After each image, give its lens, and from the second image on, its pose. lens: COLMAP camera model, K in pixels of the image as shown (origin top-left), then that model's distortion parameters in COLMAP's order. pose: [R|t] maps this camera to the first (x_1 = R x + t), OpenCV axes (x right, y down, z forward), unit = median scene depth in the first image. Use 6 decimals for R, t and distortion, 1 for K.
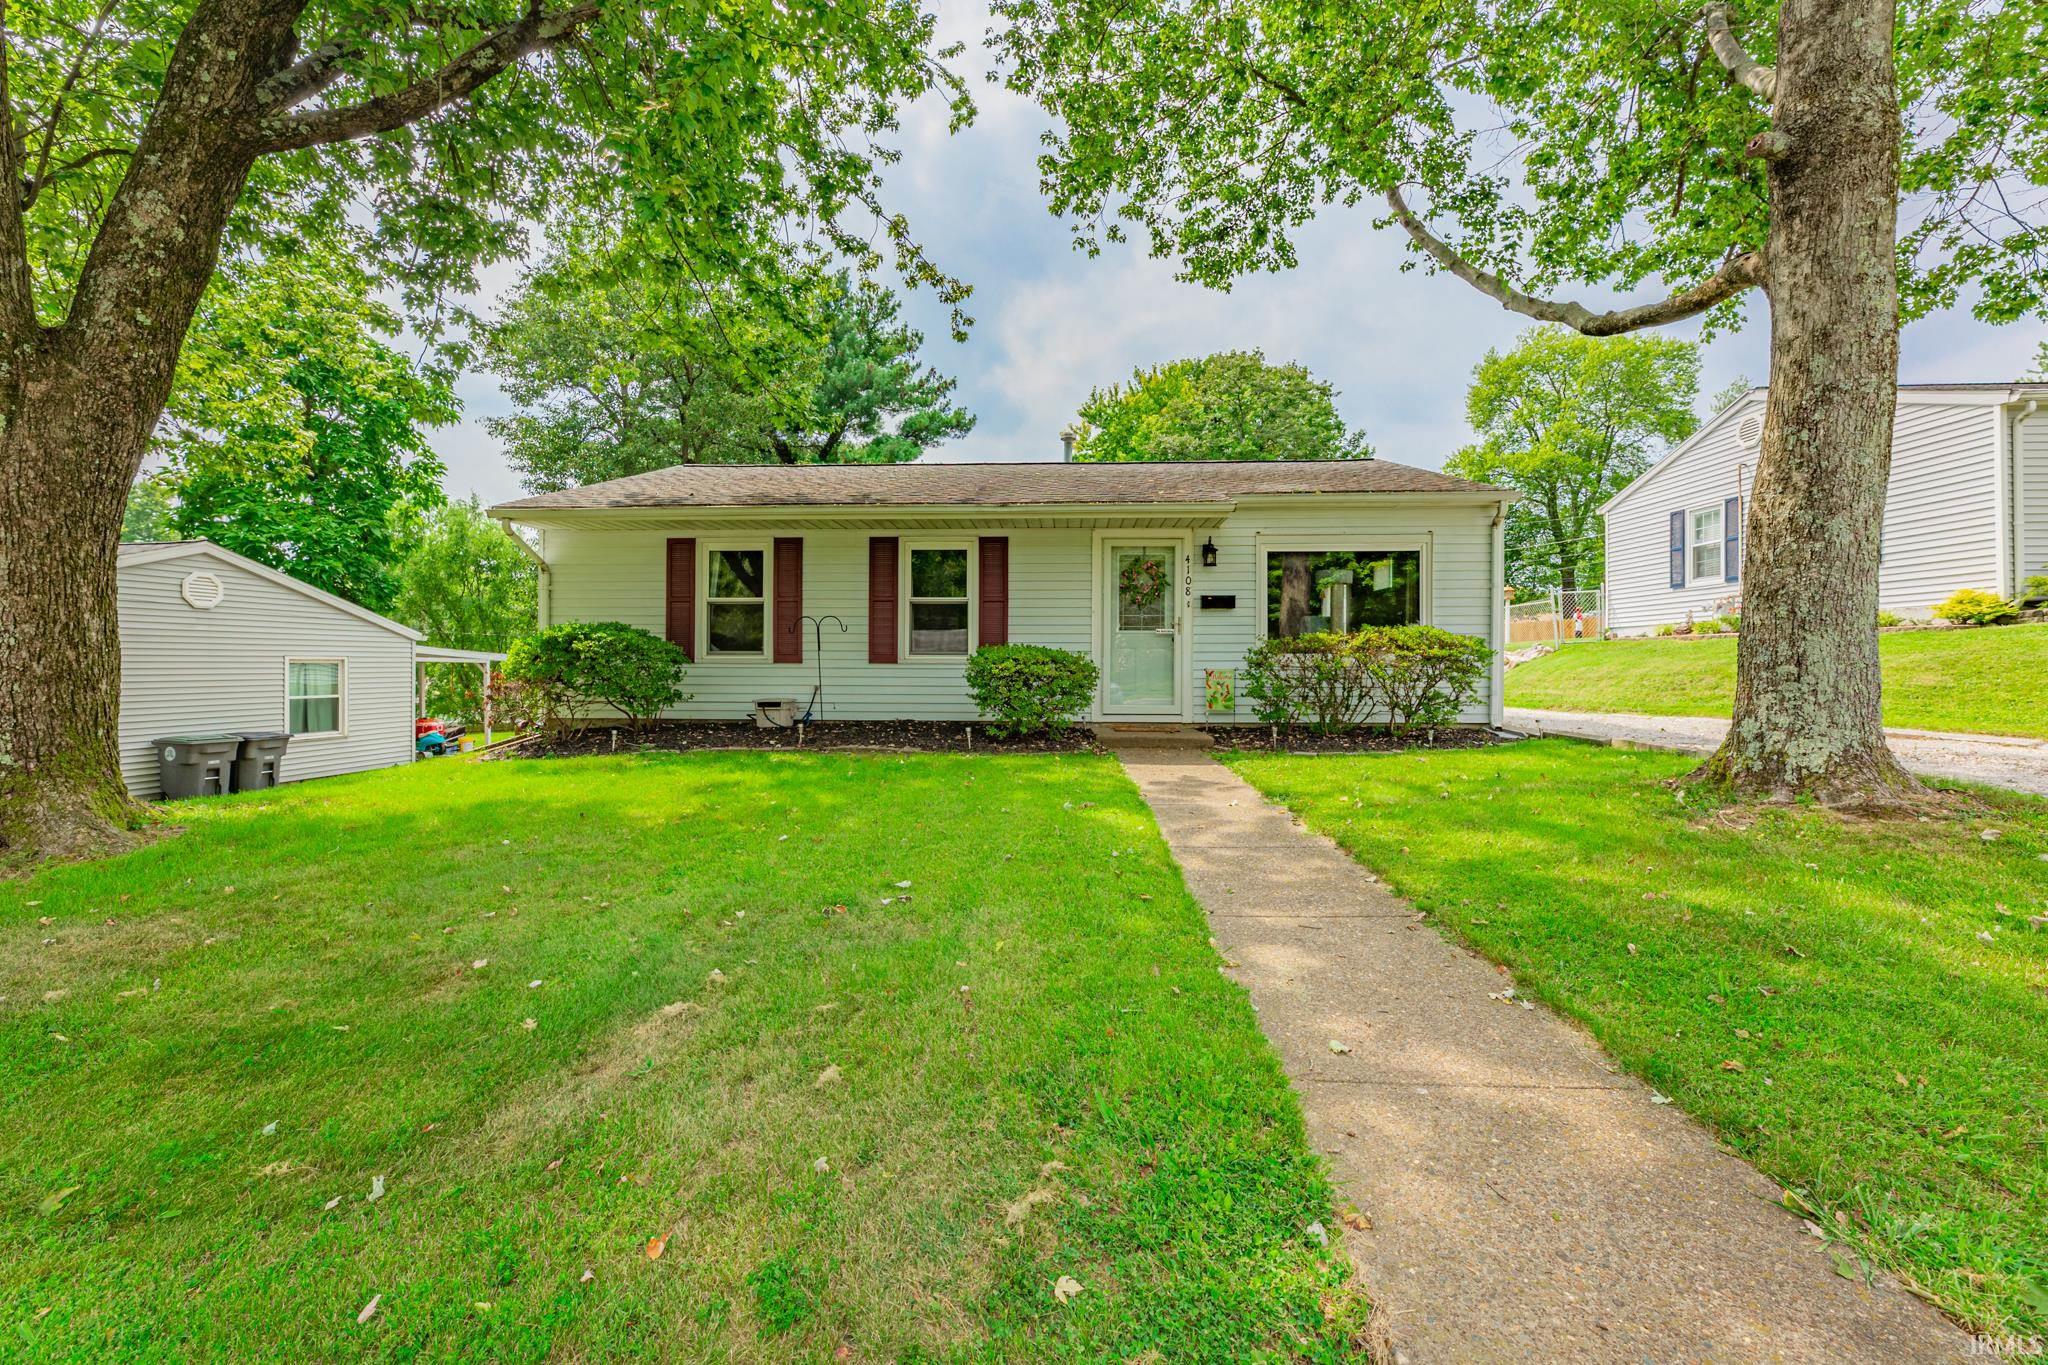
lens RADIAL K [[836.4, 0, 1021.1], [0, 836.4, 684.3], [0, 0, 1]] dist [-0.001143, 0.002204]
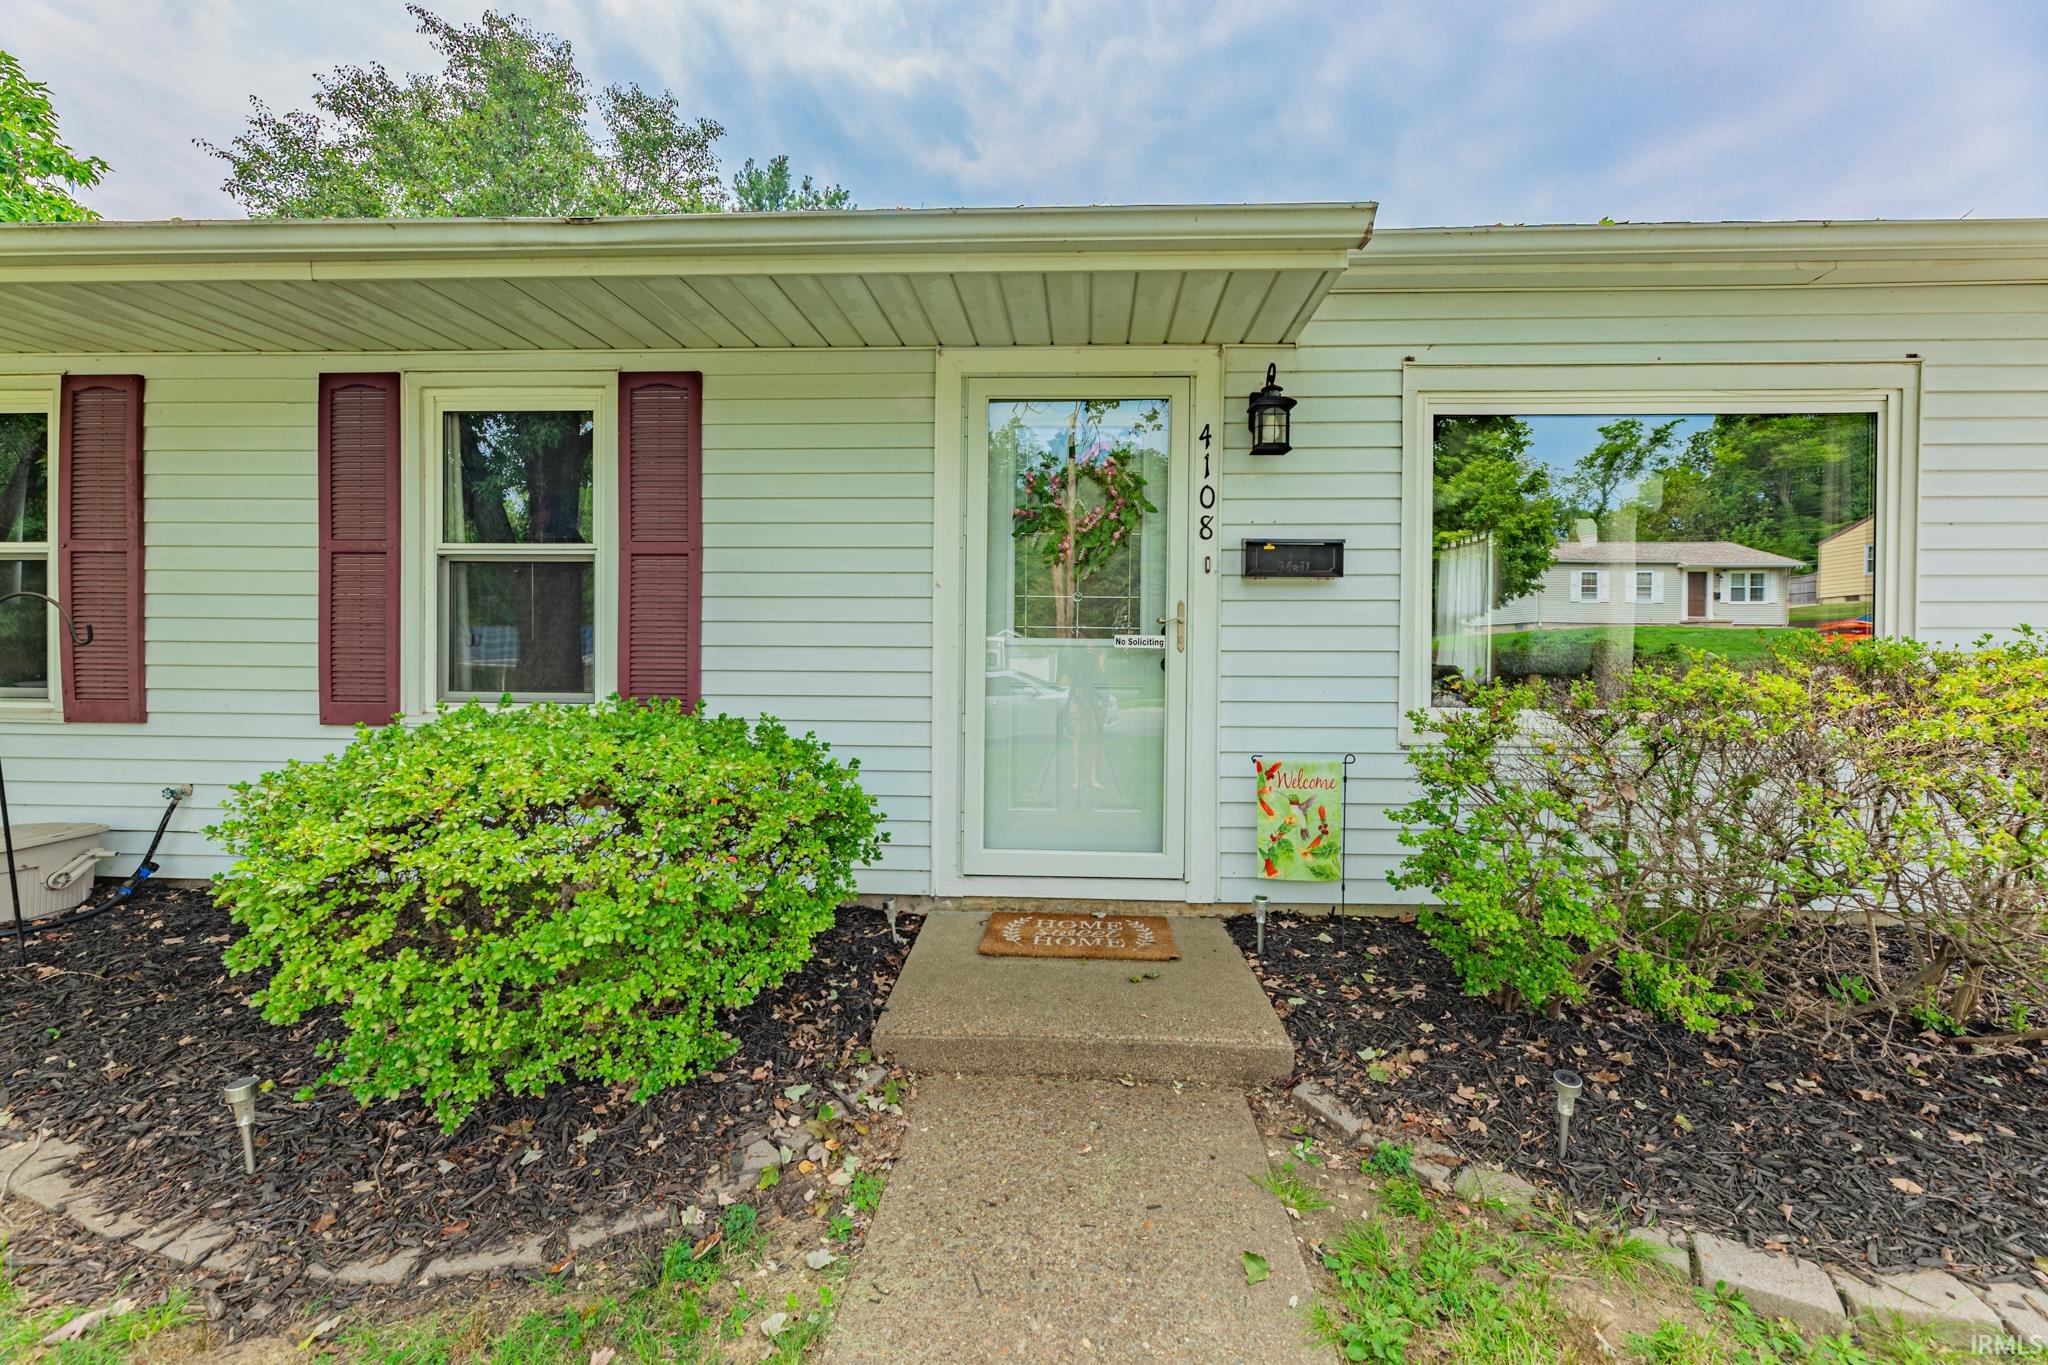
lens RADIAL K [[836.4, 0, 1033.1], [0, 836.4, 669.2], [0, 0, 1]] dist [-0.001143, 0.002204]
pose [[0.999933, 0.004696, -0.010555, 0.129992], [-0.004485, 0.999791, 0.019933, -0.058154], [0.010647, -0.019885, 0.999746, 0.642445]]
